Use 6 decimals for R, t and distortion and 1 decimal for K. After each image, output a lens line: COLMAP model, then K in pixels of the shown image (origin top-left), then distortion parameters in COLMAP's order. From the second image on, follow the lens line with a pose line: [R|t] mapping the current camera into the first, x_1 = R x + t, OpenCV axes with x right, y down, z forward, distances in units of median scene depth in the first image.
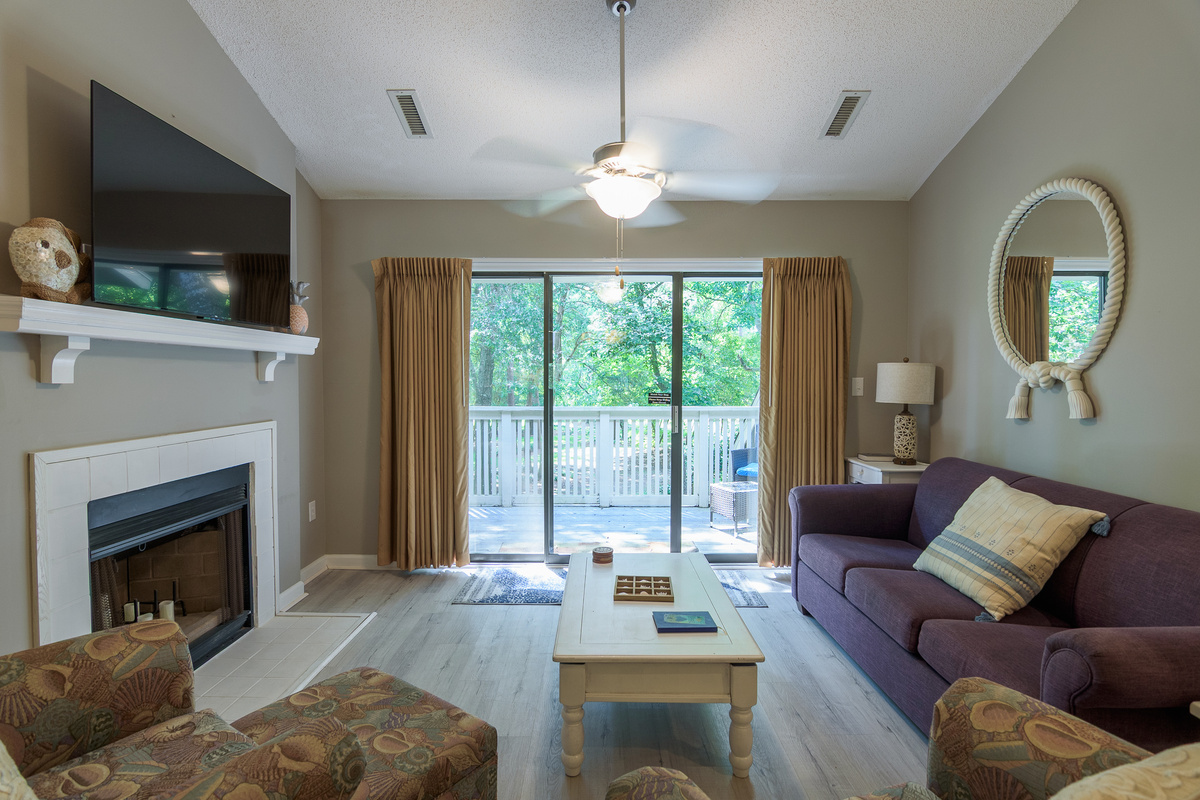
lens RADIAL K [[577.7, 0, 597.5], [0, 577.7, 395.3], [0, 0, 1]] dist [-0.002686, -0.009268]
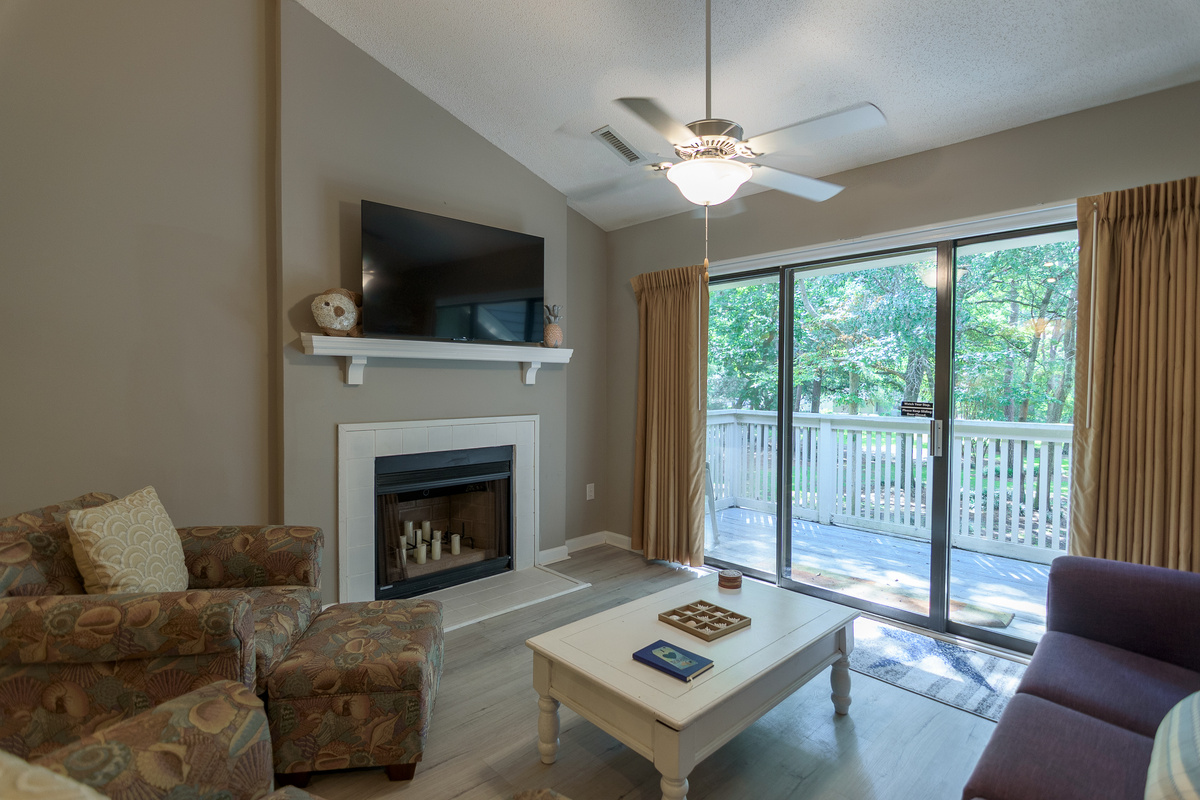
lens RADIAL K [[577.7, 0, 597.5], [0, 577.7, 395.3], [0, 0, 1]] dist [-0.002686, -0.009268]
pose [[0.690372, 0.018438, -0.723219, 0.436870], [-0.024560, 0.999696, 0.002043, -0.005083], [0.723037, 0.016352, 0.690615, 0.192288]]
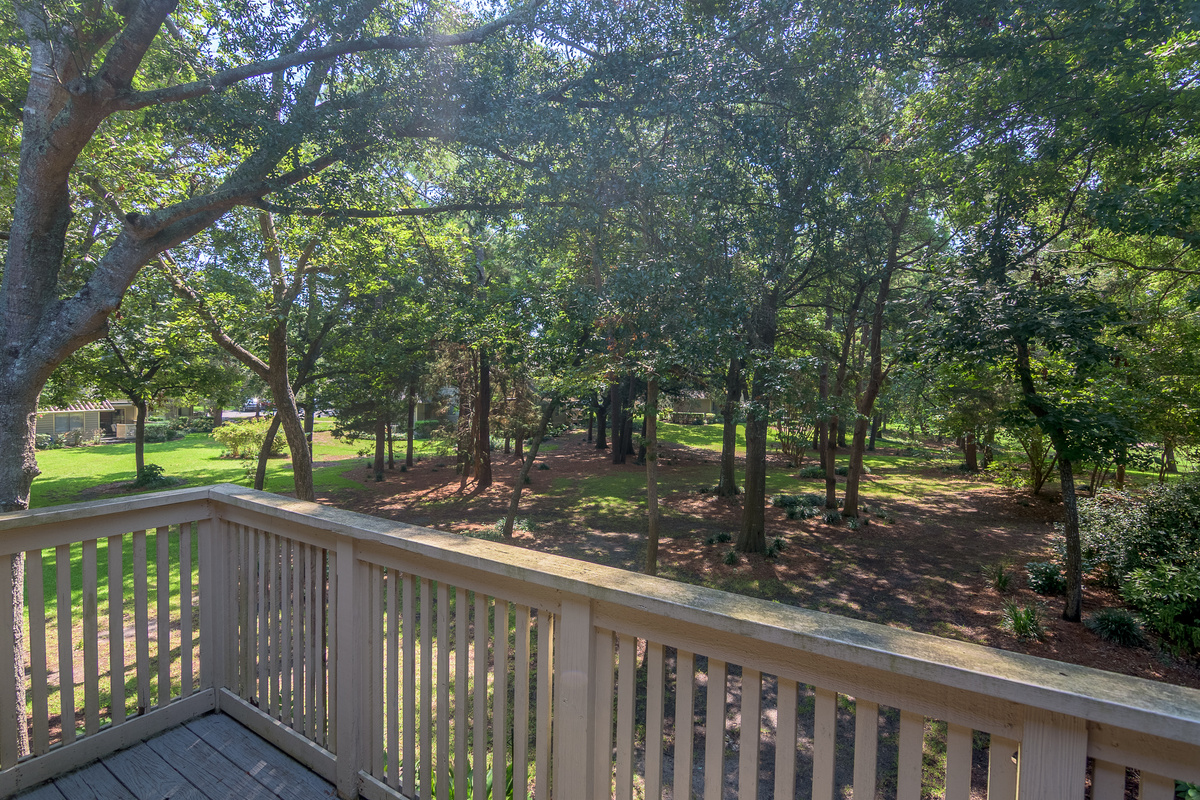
lens RADIAL K [[577.7, 0, 597.5], [0, 577.7, 395.3], [0, 0, 1]] dist [-0.002686, -0.009268]
pose [[0.844802, 0.027518, -0.534371, 0.257197], [-0.030757, 0.999523, 0.002847, -0.107248], [0.534195, 0.014030, 0.845245, 1.365037]]
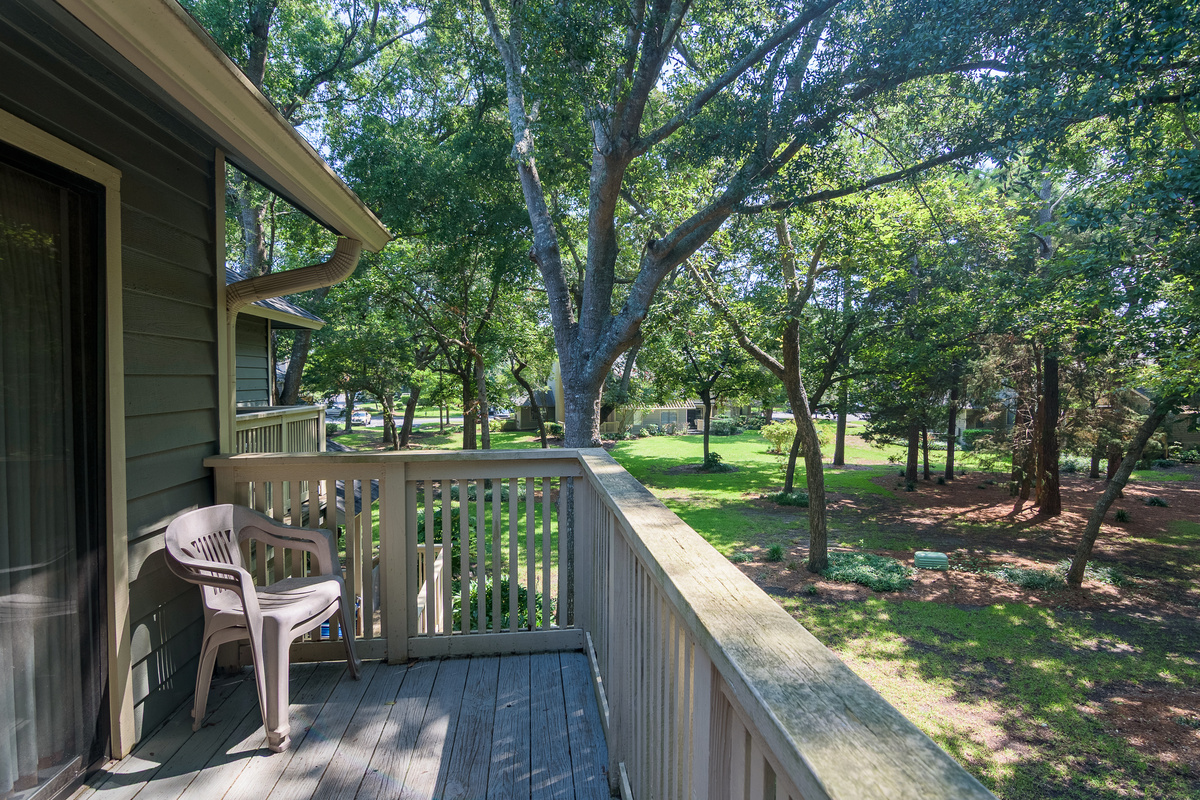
lens RADIAL K [[577.7, 0, 597.5], [0, 577.7, 395.3], [0, 0, 1]] dist [-0.002686, -0.009268]
pose [[0.120141, 0.025950, -0.992418, 0.269633], [-0.030545, 0.999282, 0.022432, -0.069697], [0.992287, 0.027618, 0.120847, 1.629773]]
